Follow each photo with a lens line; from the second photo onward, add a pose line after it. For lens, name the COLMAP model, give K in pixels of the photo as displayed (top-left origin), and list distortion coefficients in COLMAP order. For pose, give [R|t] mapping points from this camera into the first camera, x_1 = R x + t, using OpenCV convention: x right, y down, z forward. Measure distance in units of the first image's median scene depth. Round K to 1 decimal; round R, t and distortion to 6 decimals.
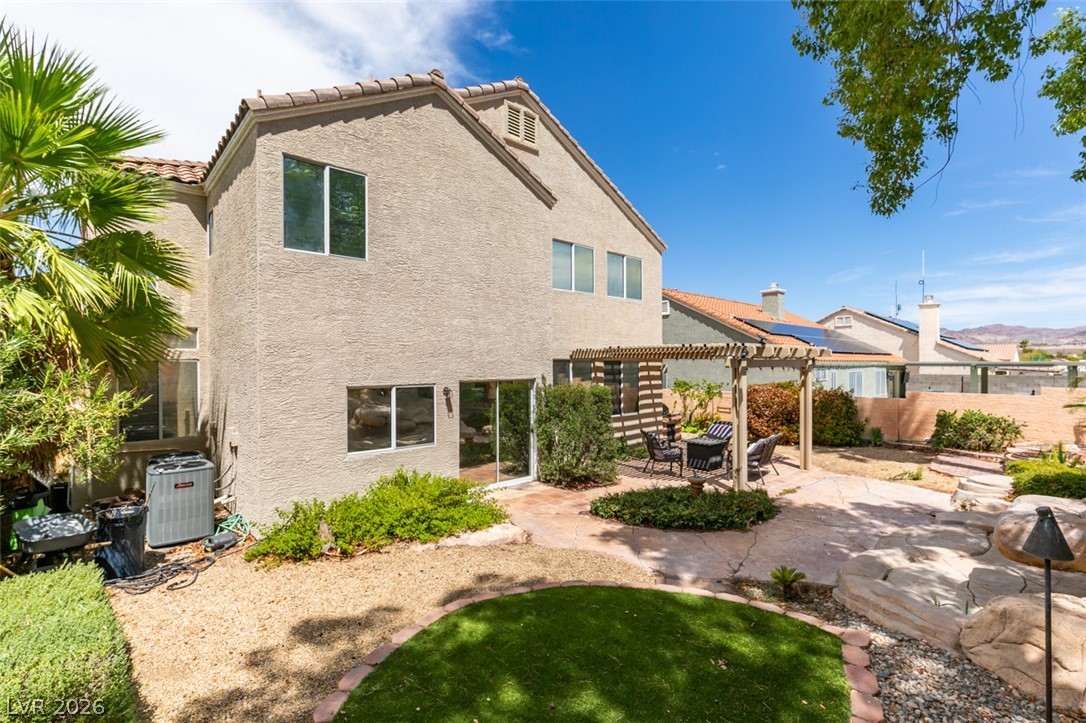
lens RADIAL K [[485.4, 0, 539.9], [0, 485.4, 367.0], [0, 0, 1]] dist [0.000792, 0.000509]
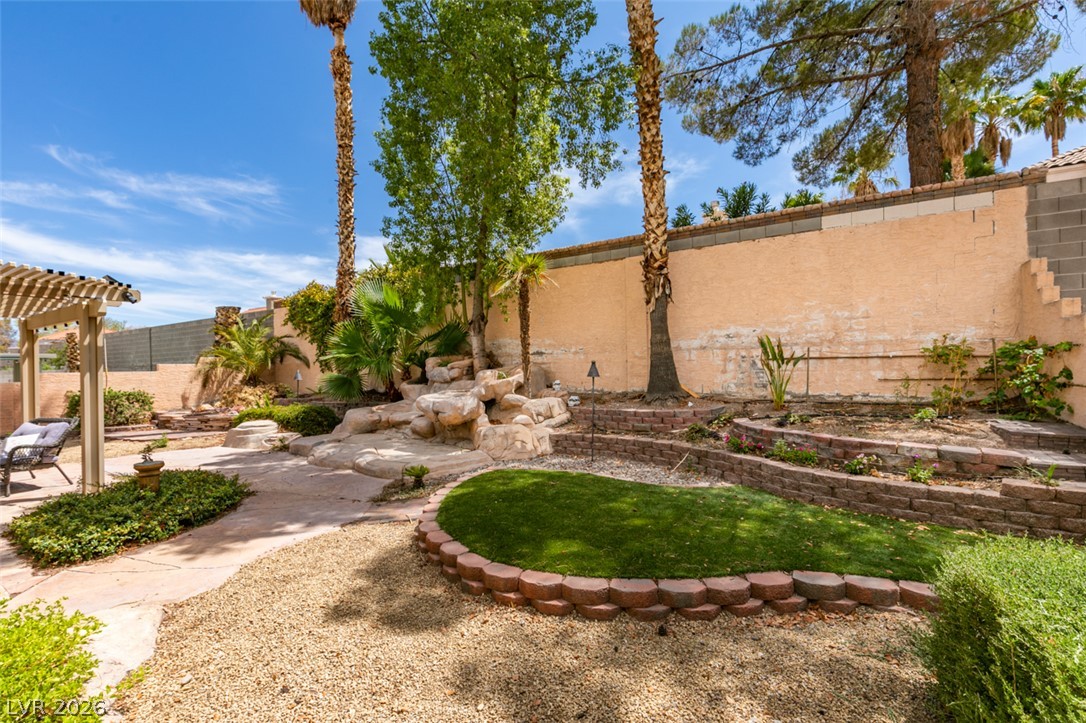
lens RADIAL K [[485.4, 0, 539.9], [0, 485.4, 367.0], [0, 0, 1]] dist [0.000792, 0.000509]
pose [[-0.259062, 0.005596, 0.965844, -0.517865], [0.016754, 0.999859, -0.001299, 0.104204], [-0.965715, 0.015845, -0.259119, 0.651062]]
